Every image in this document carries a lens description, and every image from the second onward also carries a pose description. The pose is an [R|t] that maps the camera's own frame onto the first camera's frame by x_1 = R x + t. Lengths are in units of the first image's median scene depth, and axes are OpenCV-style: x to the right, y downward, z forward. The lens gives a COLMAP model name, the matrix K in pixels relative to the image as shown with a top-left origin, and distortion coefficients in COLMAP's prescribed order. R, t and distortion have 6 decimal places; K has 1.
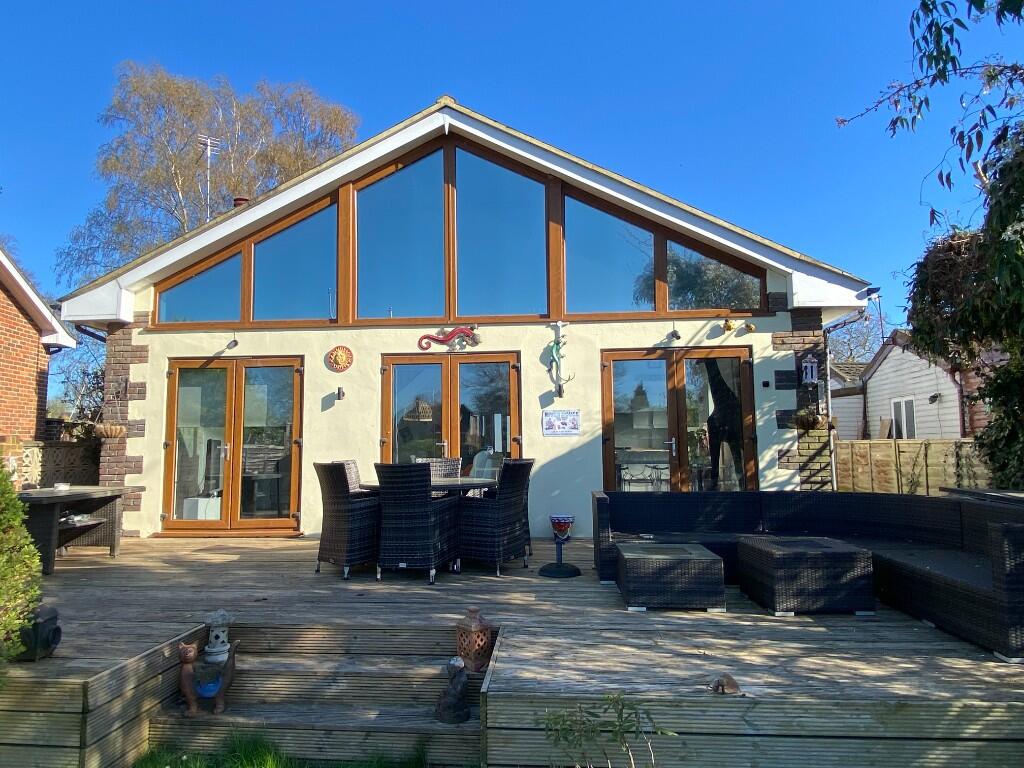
lens RADIAL K [[654.5, 0, 490.7], [0, 654.5, 377.4], [0, 0, 1]] dist [0.031812, -0.027126]
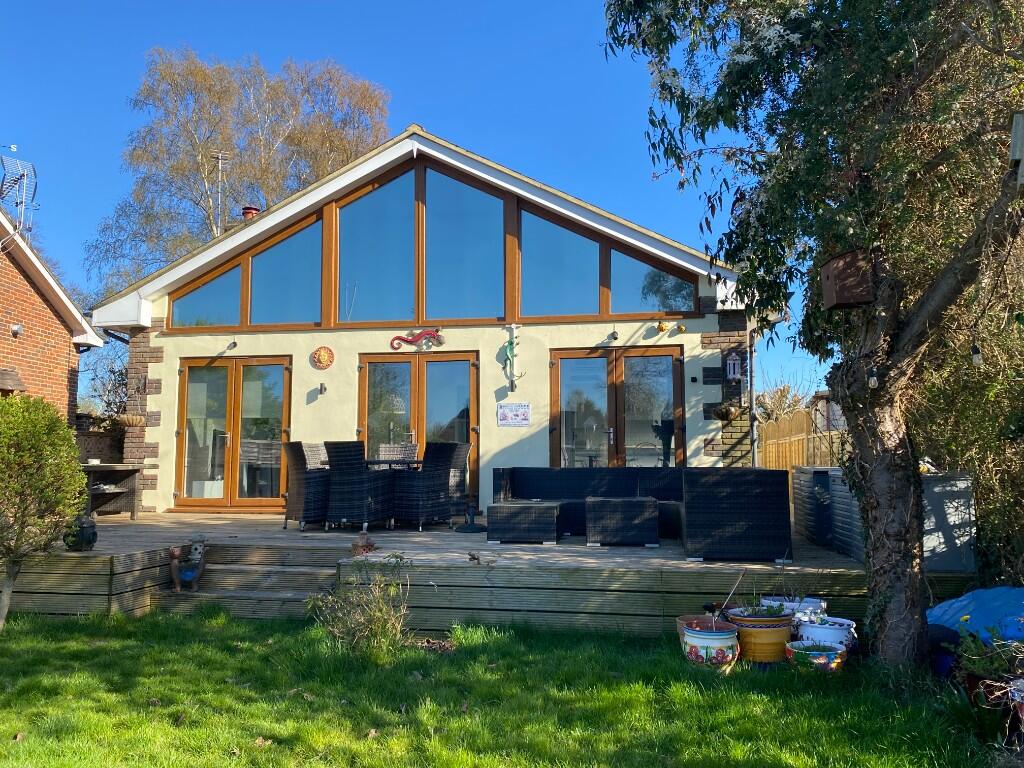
lens RADIAL K [[793.0, 0, 506.3], [0, 793.0, 375.0], [0, 0, 1]] dist [-0.008742, -0.013669]
pose [[0.996007, -0.001464, -0.089258, 0.209398], [0.001320, 0.999998, -0.001664, 0.003718], [0.089261, 0.001539, 0.996007, -0.336904]]
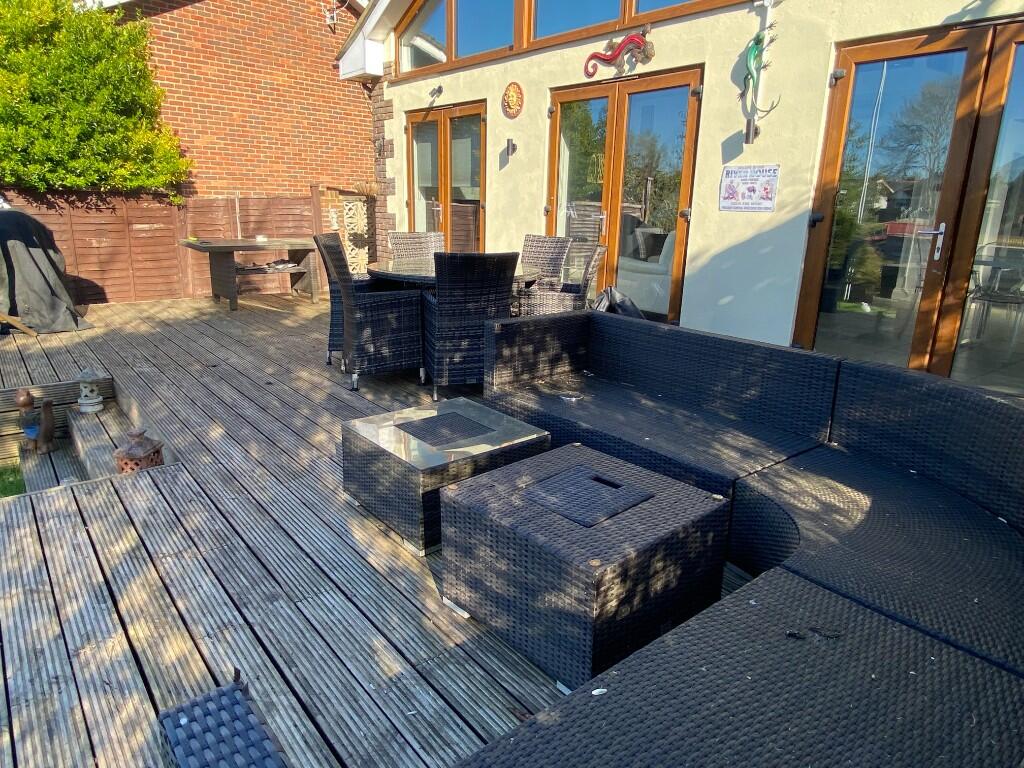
lens RADIAL K [[654.5, 0, 507.7], [0, 654.5, 386.6], [0, 0, 1]] dist [0.031812, -0.027126]
pose [[0.698547, 0.221505, -0.680418, 0.396221], [0.047891, 0.934278, 0.353315, 0.014665], [0.713960, -0.279393, 0.642028, 0.385893]]
